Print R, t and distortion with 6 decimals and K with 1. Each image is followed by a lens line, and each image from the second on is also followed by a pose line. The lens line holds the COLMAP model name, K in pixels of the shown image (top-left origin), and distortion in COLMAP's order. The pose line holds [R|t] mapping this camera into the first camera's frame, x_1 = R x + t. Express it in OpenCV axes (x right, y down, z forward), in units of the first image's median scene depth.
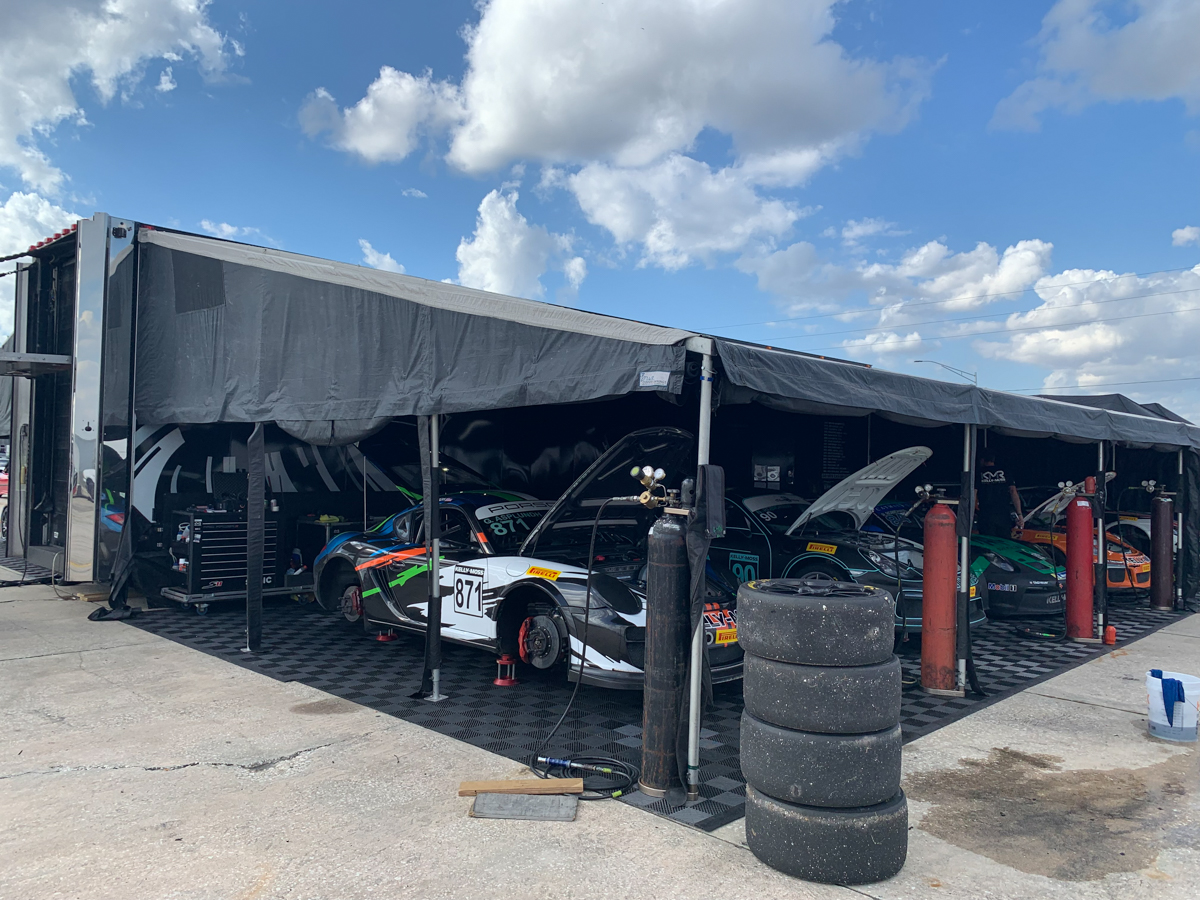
lens RADIAL K [[888.4, 0, 600.0], [0, 888.4, 450.0], [0, 0, 1]] dist [0.033824, -0.043513]
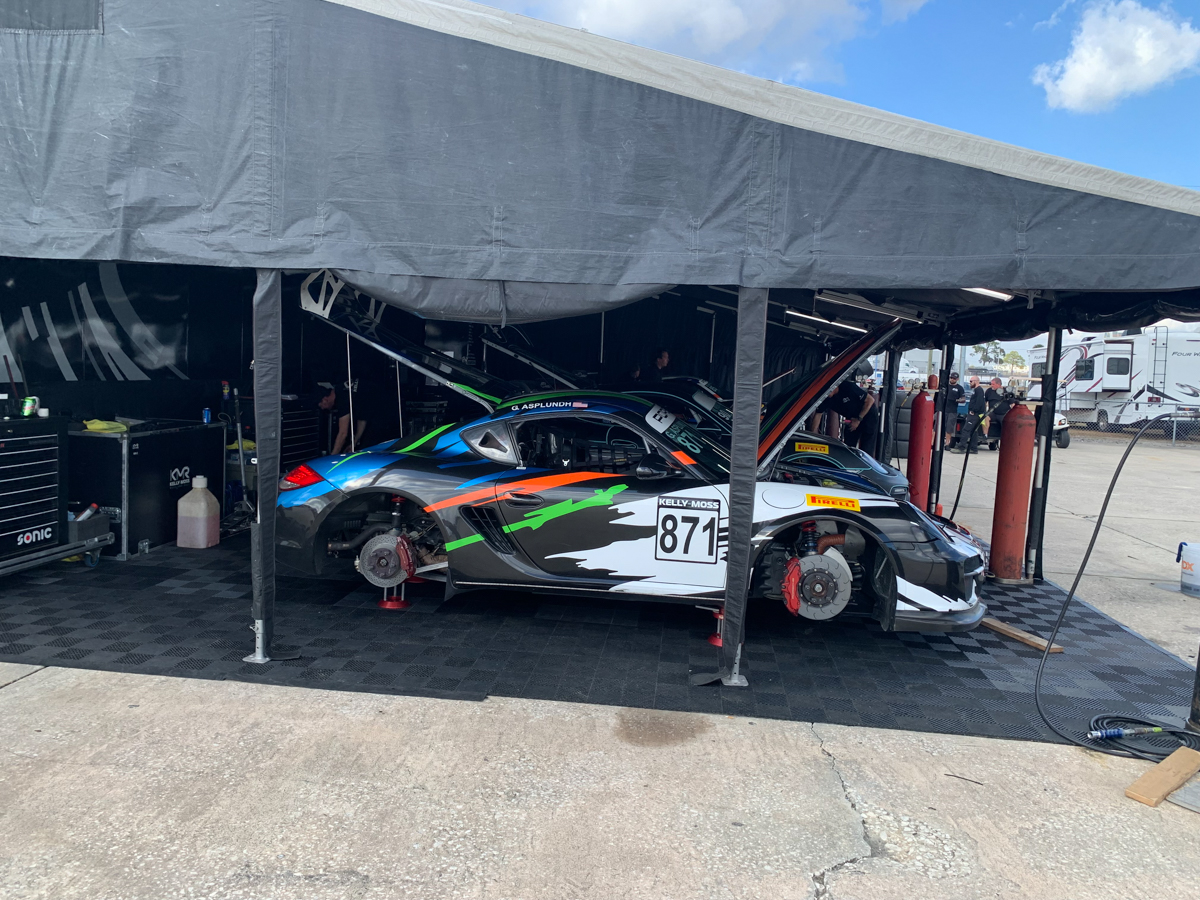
lens RADIAL K [[888.4, 0, 600.0], [0, 888.4, 450.0], [0, 0, 1]] dist [0.033824, -0.043513]
pose [[0.798077, -0.039816, 0.601238, -0.644859], [-0.040480, 0.992017, 0.119427, 0.007417], [-0.601194, -0.119650, 0.790095, 0.469602]]
